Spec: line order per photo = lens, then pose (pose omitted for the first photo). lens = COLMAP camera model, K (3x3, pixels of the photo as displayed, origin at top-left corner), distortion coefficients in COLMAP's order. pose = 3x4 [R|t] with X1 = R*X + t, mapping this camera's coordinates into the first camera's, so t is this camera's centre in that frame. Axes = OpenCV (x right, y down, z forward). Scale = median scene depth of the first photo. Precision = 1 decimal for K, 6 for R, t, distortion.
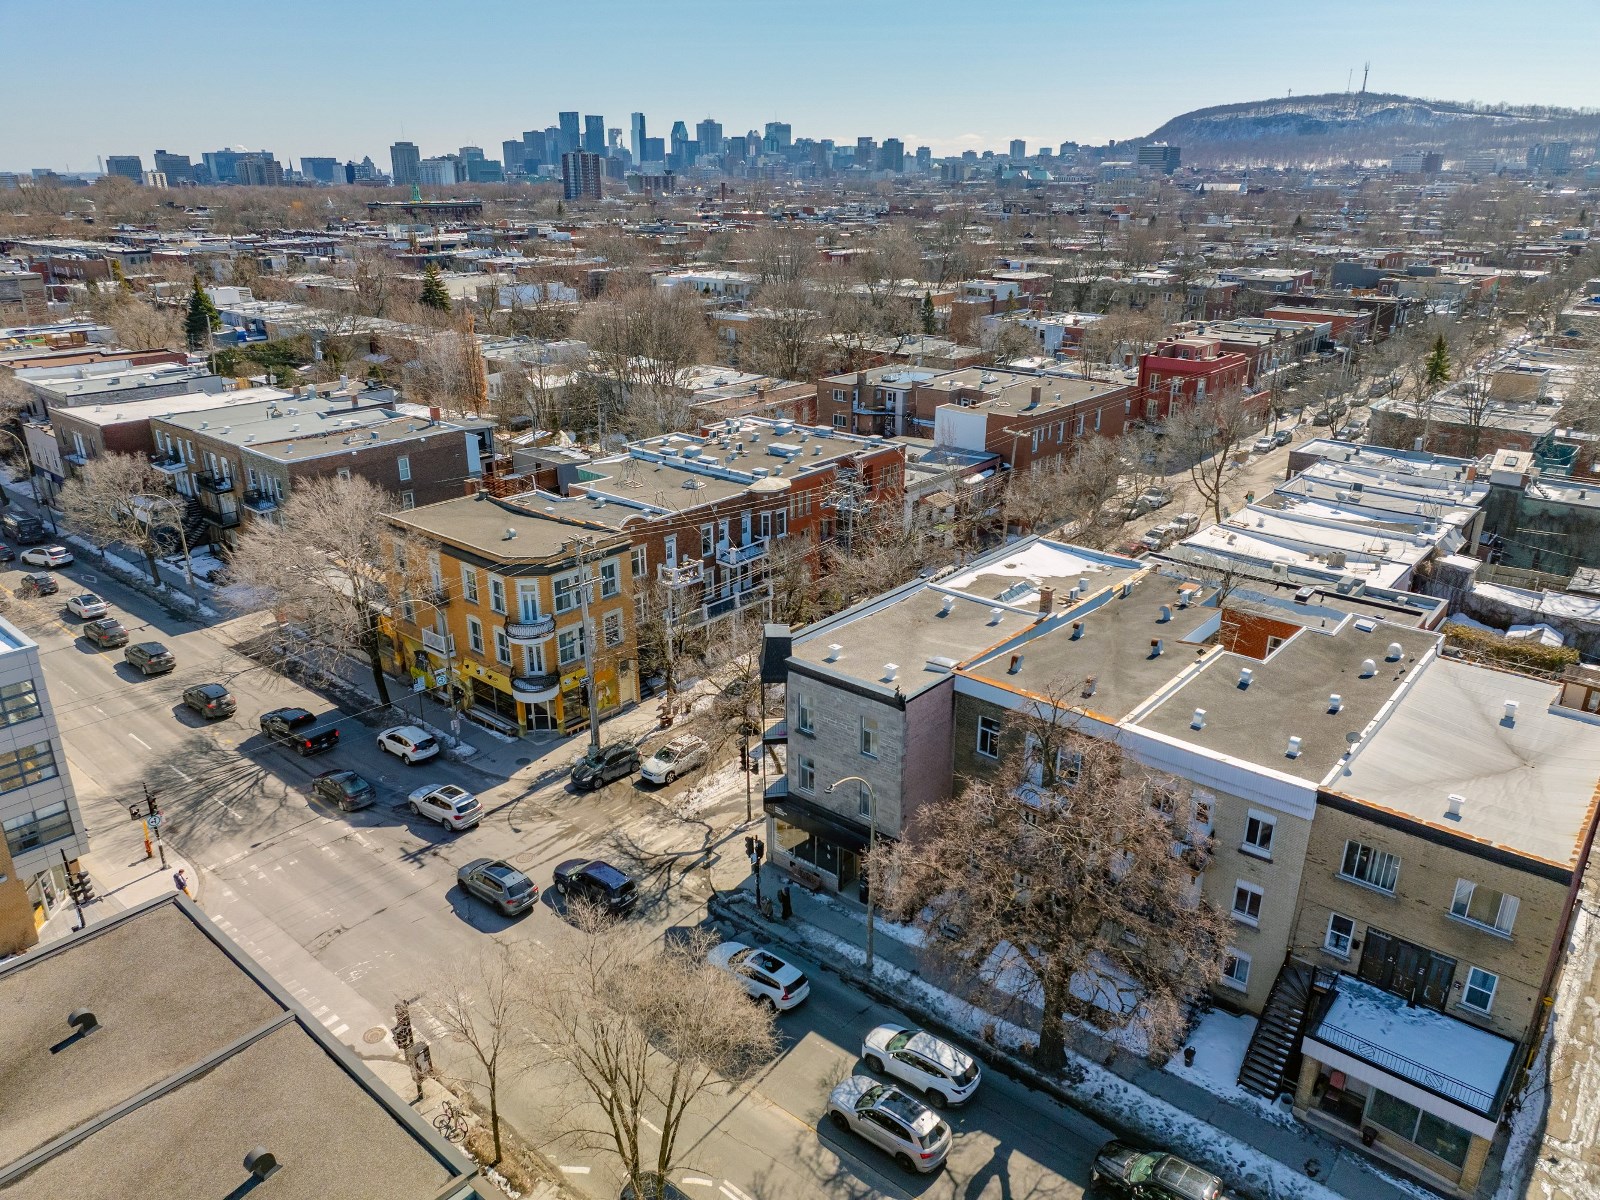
lens RADIAL K [[1130.5, 0, 800.0], [0, 1130.5, 600.0], [0, 0, 1]] dist [-0.006080, 0.001984]
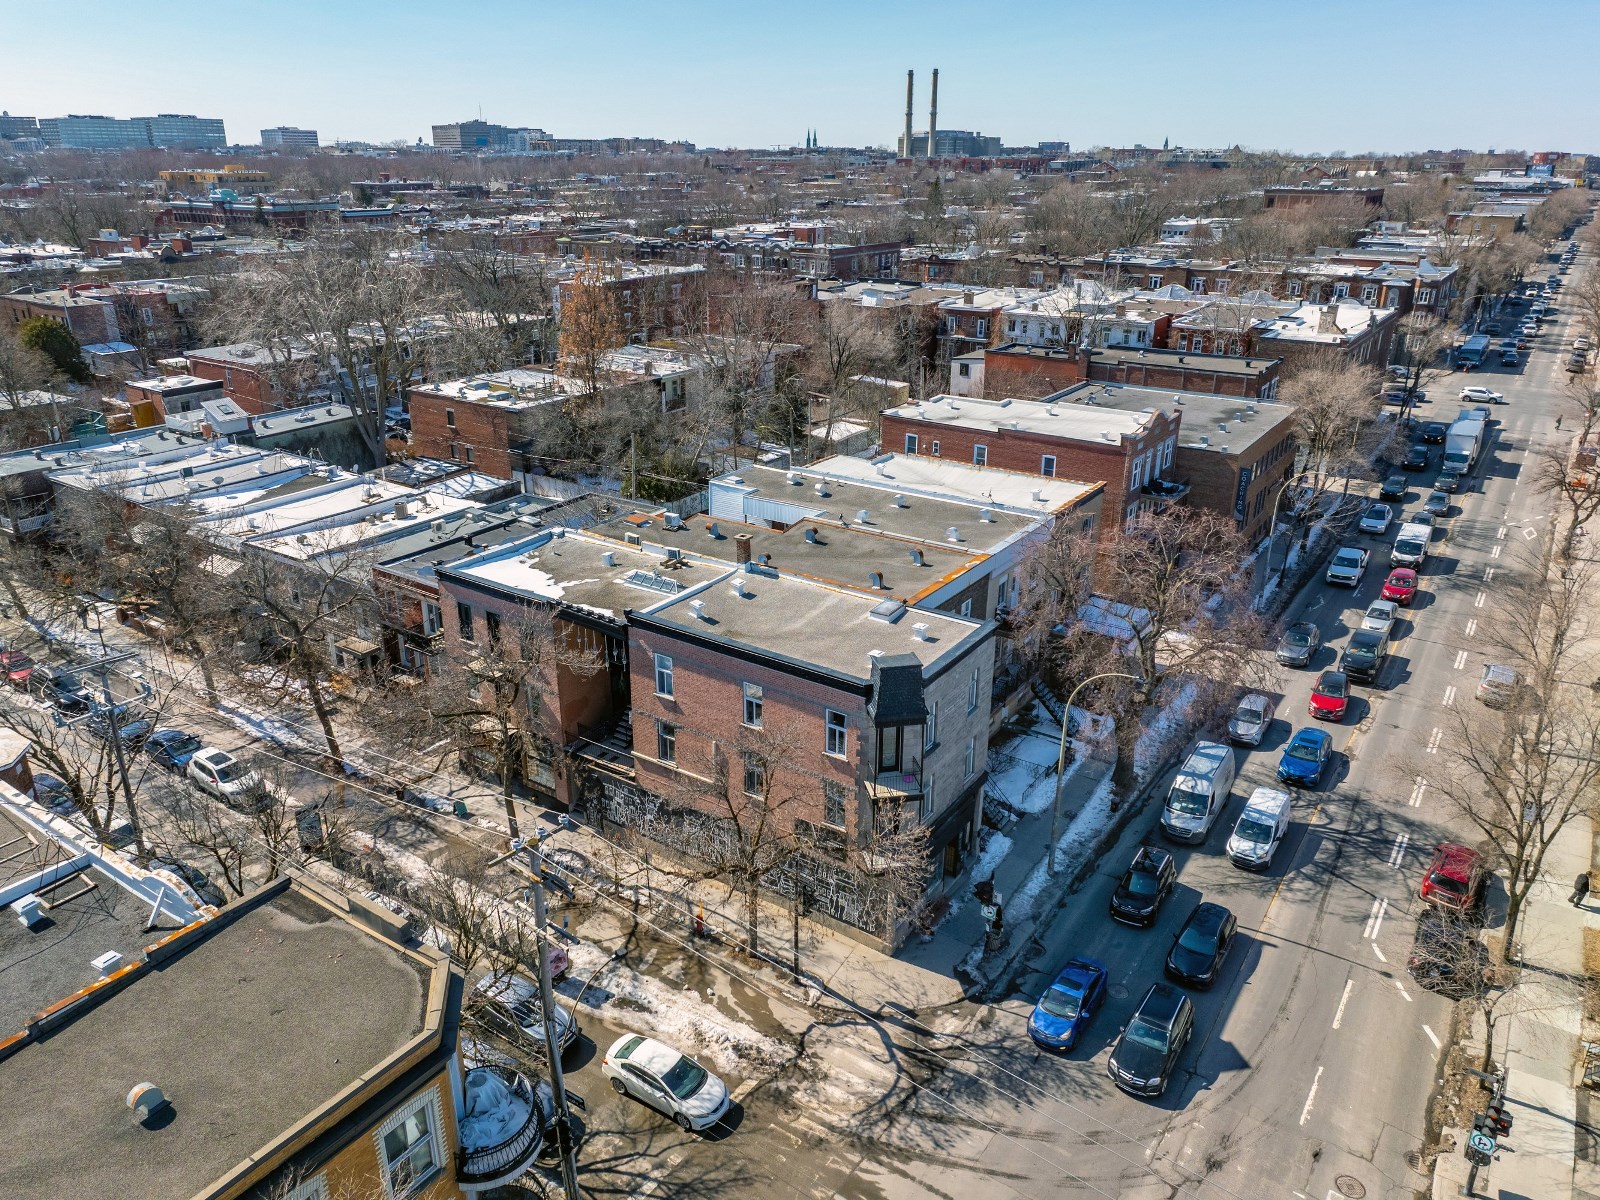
lens RADIAL K [[1135.8, 0, 793.8], [0, 1135.8, 599.5], [0, 0, 1]] dist [-0.009074, 0.009688]
pose [[-0.109076, -0.364939, 0.924620, -0.460465], [0.351902, 0.855756, 0.379272, -0.211553], [-0.929660, 0.366745, 0.035081, 0.660913]]
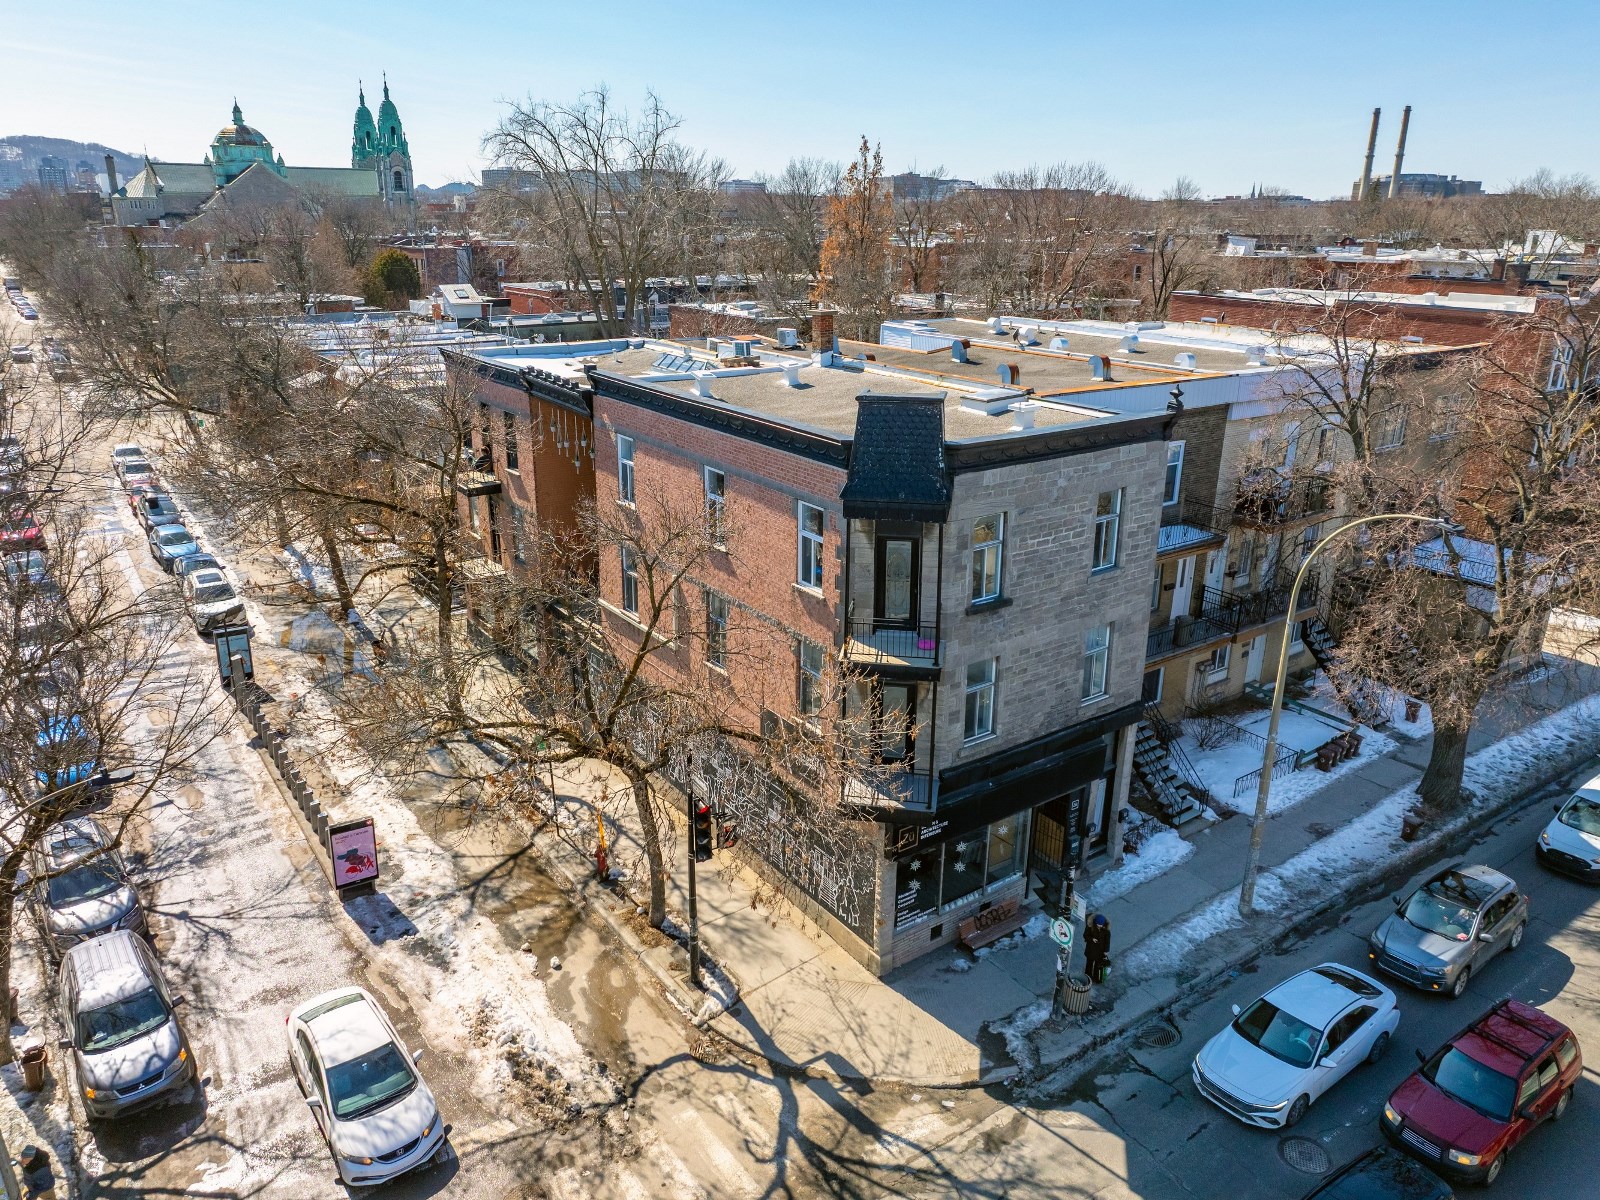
lens RADIAL K [[1135.8, 0, 793.8], [0, 1135.8, 599.5], [0, 0, 1]] dist [-0.009074, 0.009688]
pose [[0.245615, -0.309740, 0.918550, -0.272789], [0.337607, 0.915584, 0.218466, -0.004941], [-0.908677, 0.256450, 0.329452, 0.594964]]
